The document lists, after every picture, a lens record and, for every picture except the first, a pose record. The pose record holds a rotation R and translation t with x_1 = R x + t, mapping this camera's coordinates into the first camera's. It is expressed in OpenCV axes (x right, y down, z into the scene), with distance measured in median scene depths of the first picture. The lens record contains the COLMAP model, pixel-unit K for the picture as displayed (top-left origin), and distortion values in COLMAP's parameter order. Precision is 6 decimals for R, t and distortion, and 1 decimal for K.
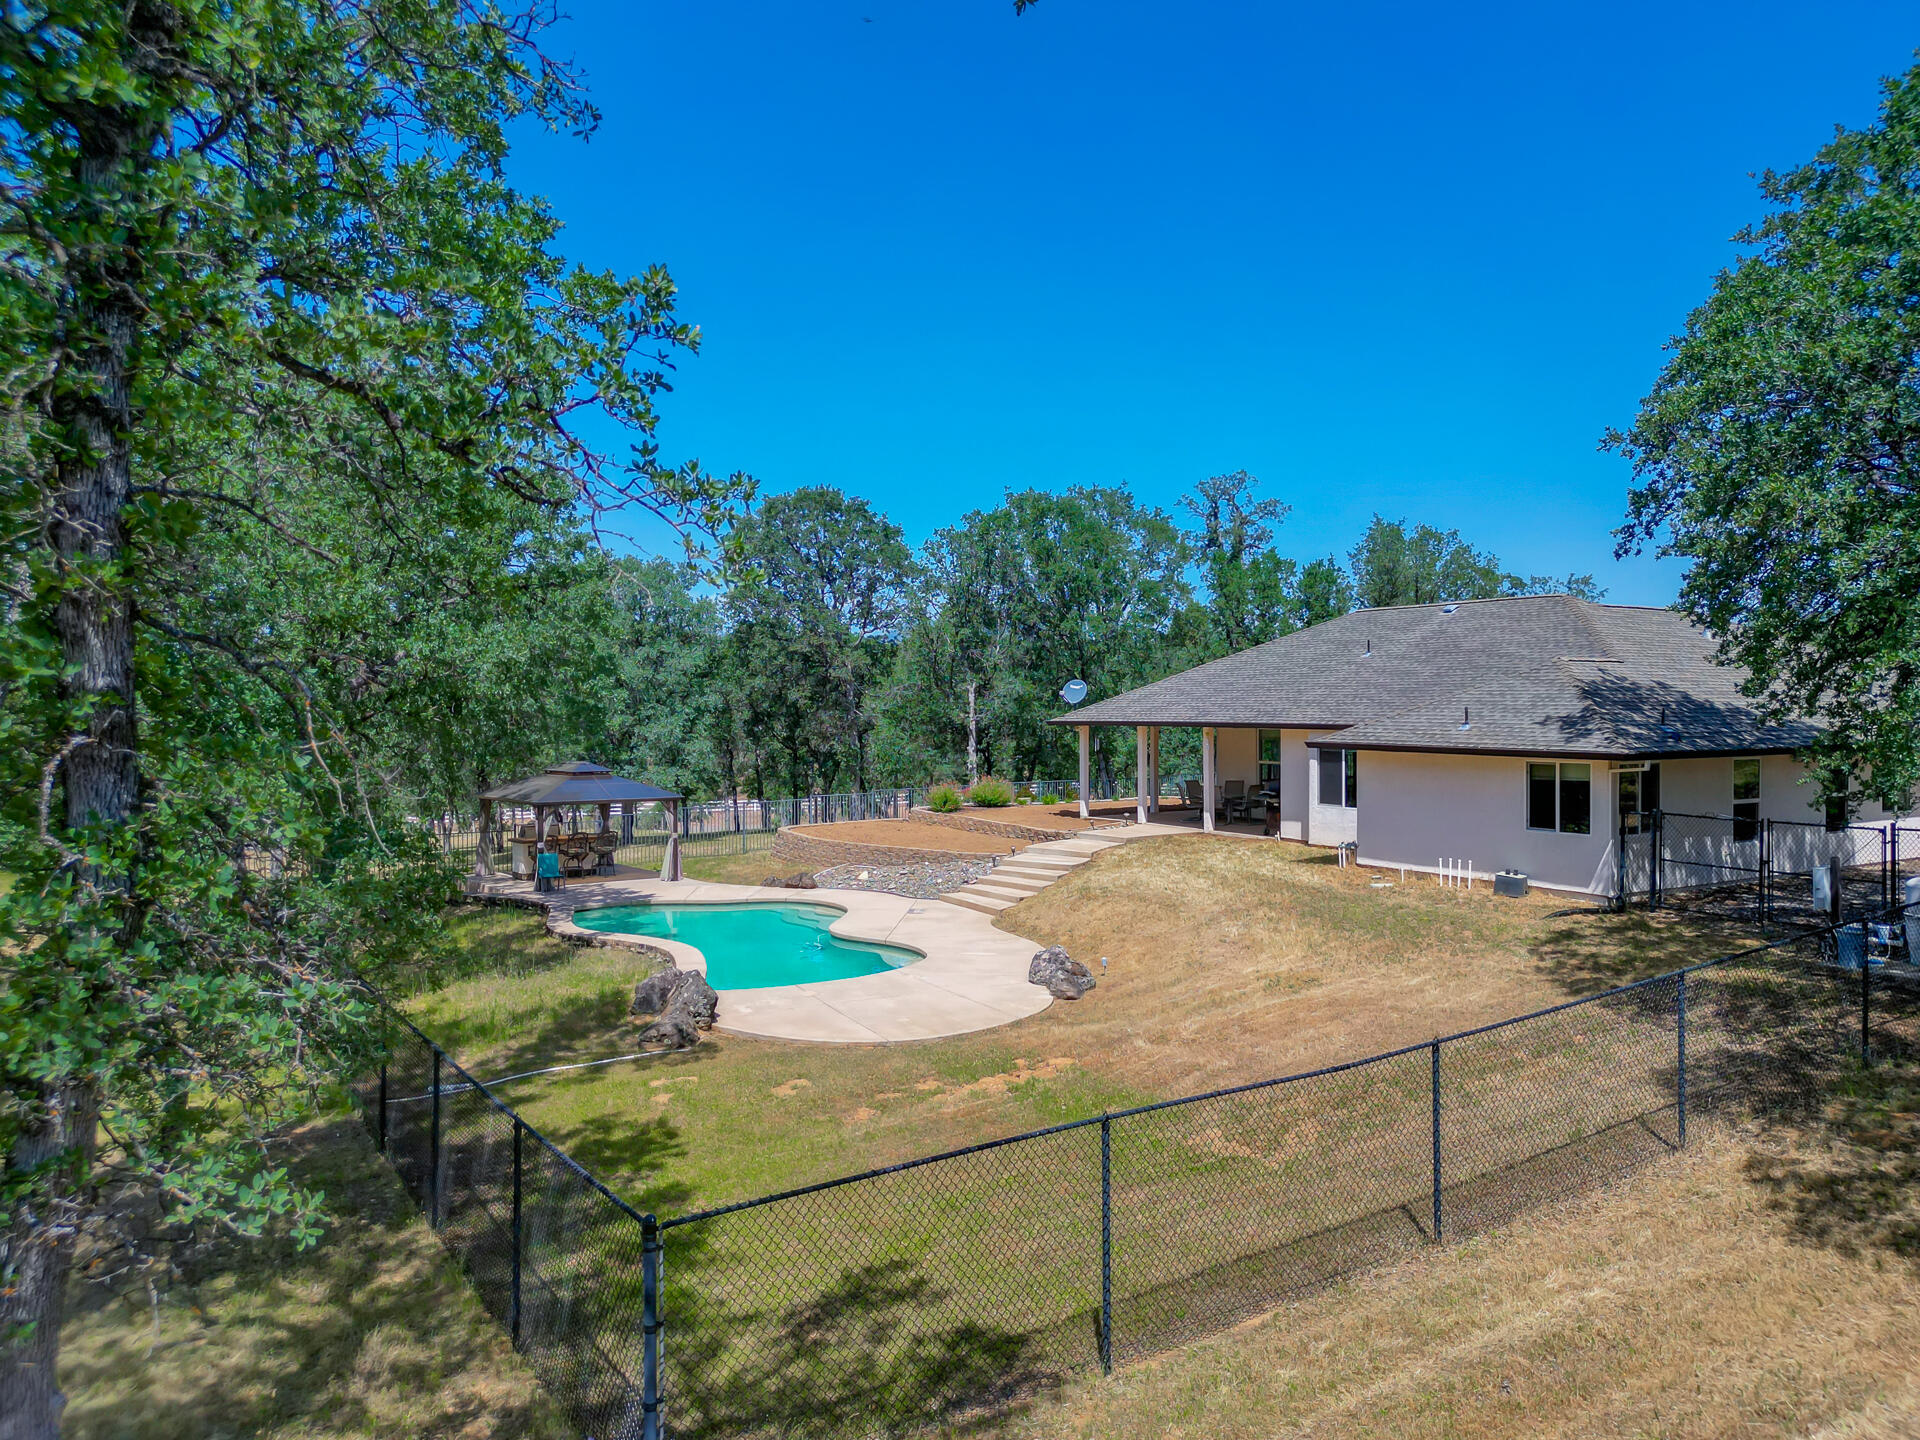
lens RADIAL K [[1361.3, 0, 955.5], [0, 1361.3, 717.7], [0, 0, 1]] dist [0.041219, -0.017262]
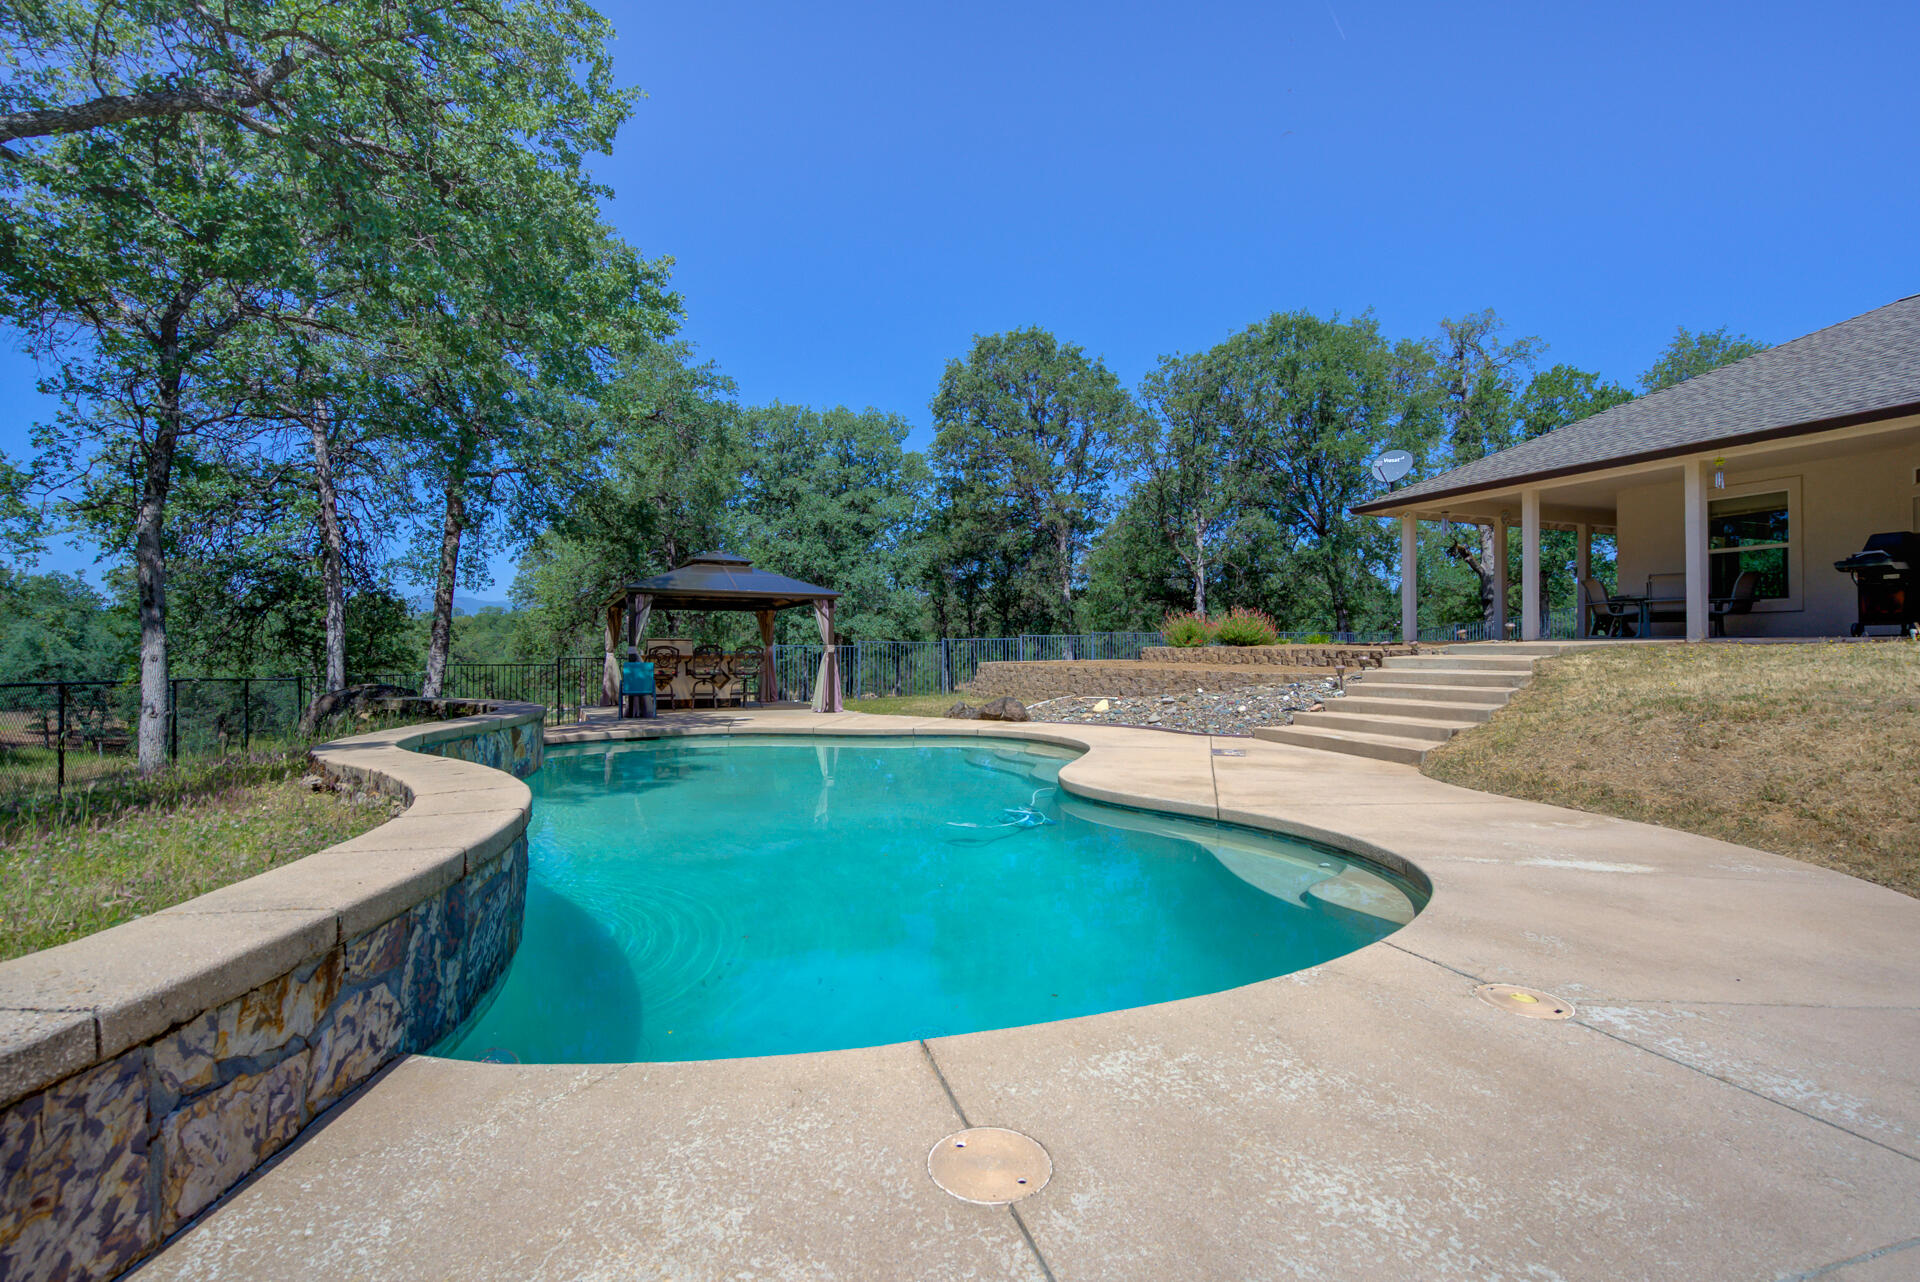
lens RADIAL K [[920.6, 0, 959.4], [0, 920.6, 650.0], [0, 0, 1]] dist [0.002387, -0.002340]
pose [[0.985089, 0.006462, -0.171923, -0.039799], [-0.007097, 0.999970, -0.003083, 0.061854], [0.171898, 0.004257, 0.985106, 0.378444]]
